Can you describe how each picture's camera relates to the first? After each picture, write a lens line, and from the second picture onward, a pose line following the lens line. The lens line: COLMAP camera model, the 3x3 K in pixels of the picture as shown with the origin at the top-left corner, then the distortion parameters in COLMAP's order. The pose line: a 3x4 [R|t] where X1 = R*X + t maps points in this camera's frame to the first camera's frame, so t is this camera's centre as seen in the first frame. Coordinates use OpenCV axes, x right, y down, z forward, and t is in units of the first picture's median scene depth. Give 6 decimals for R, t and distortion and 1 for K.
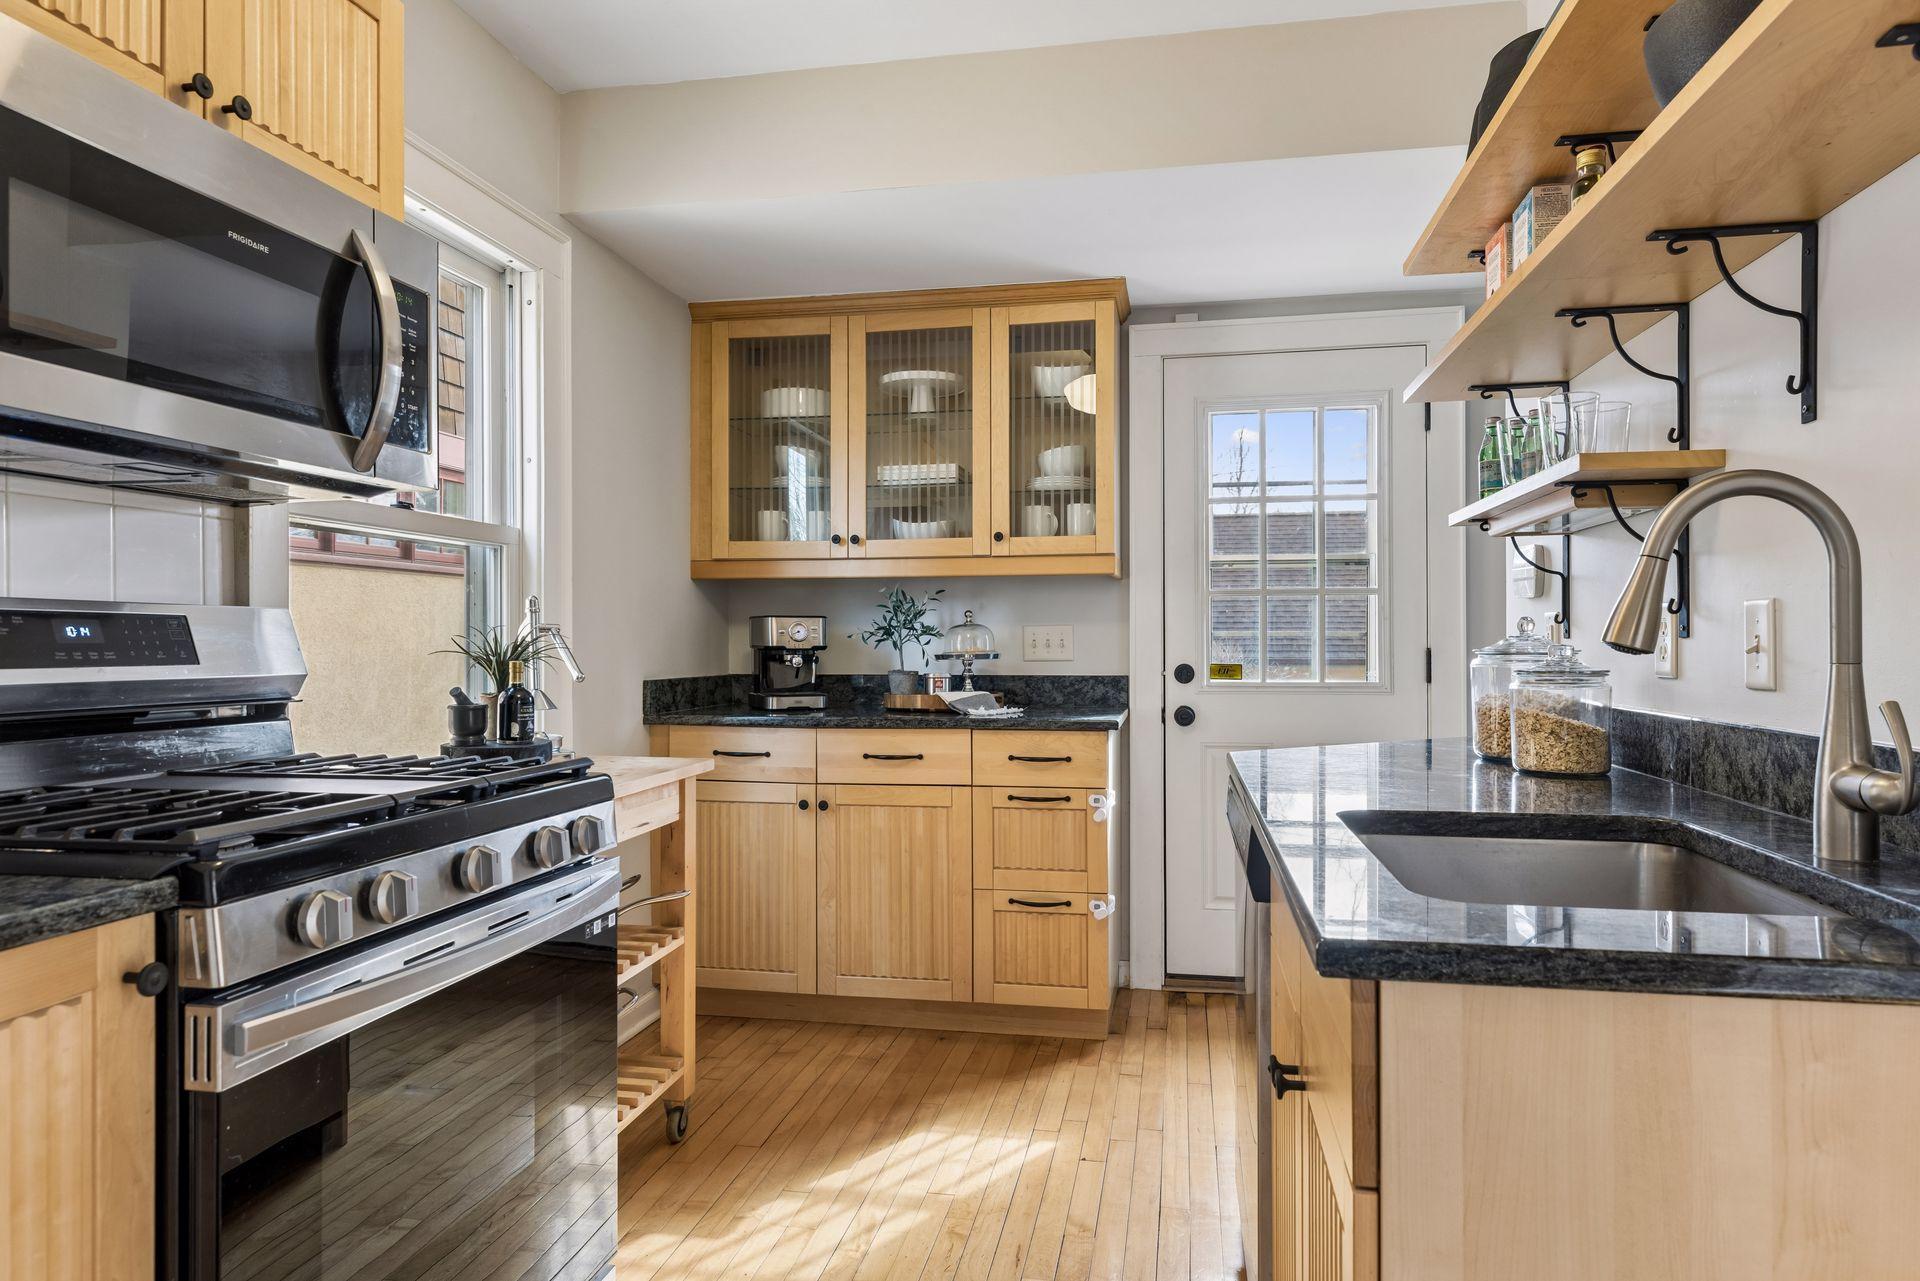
lens RADIAL K [[1150.2, 0, 961.9], [0, 1150.2, 643.1], [0, 0, 1]] dist [-0.006372, -0.001196]
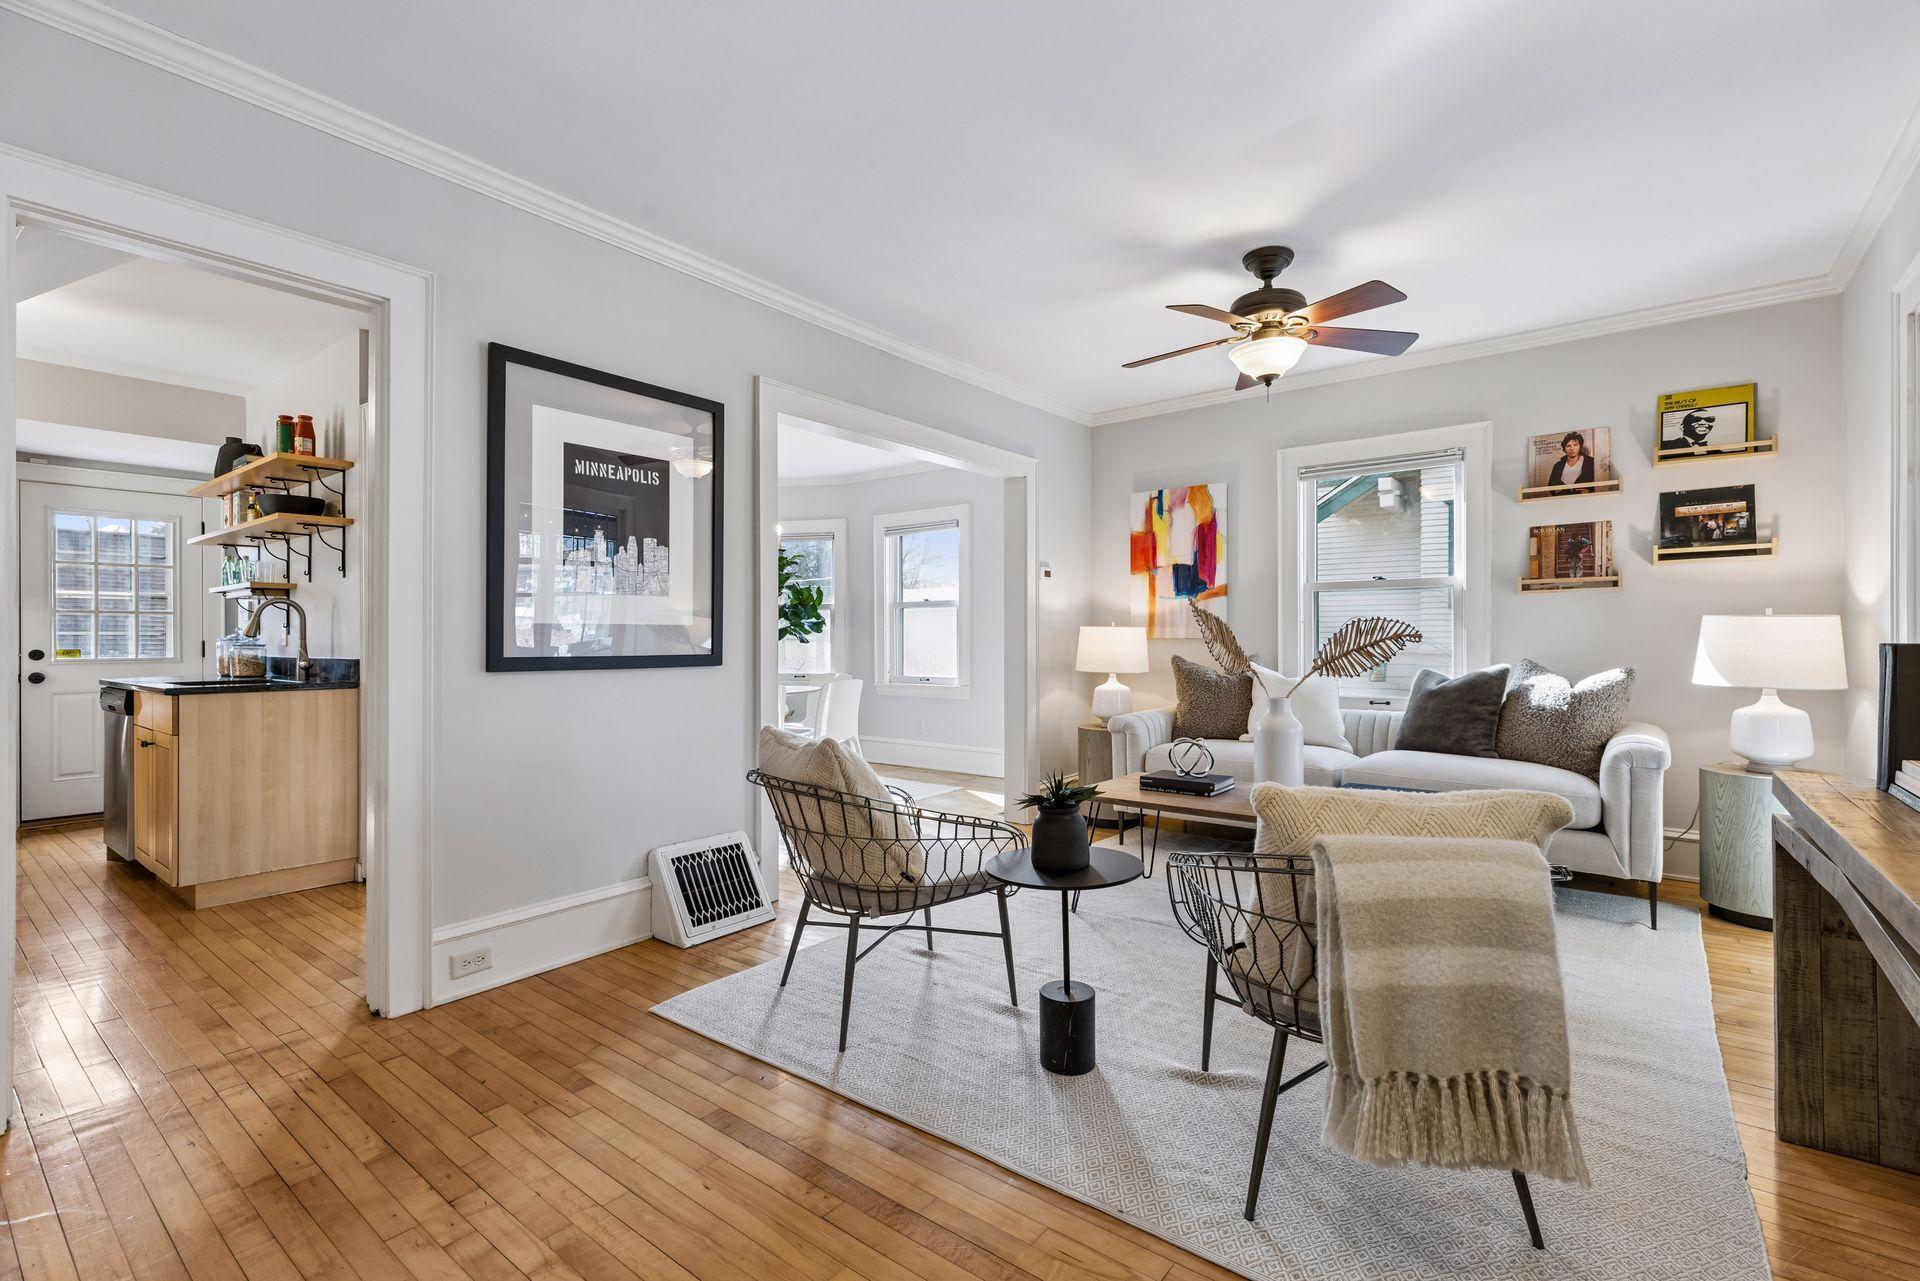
lens RADIAL K [[855.7, 0, 964.7], [0, 855.7, 639.2], [0, 0, 1]] dist [-0.002428, -0.000205]
pose [[0.450997, -0.005583, 0.892508, -0.611554], [0.003776, 0.999983, 0.004347, 0.002868], [-0.892518, 0.001409, 0.451010, -1.609984]]
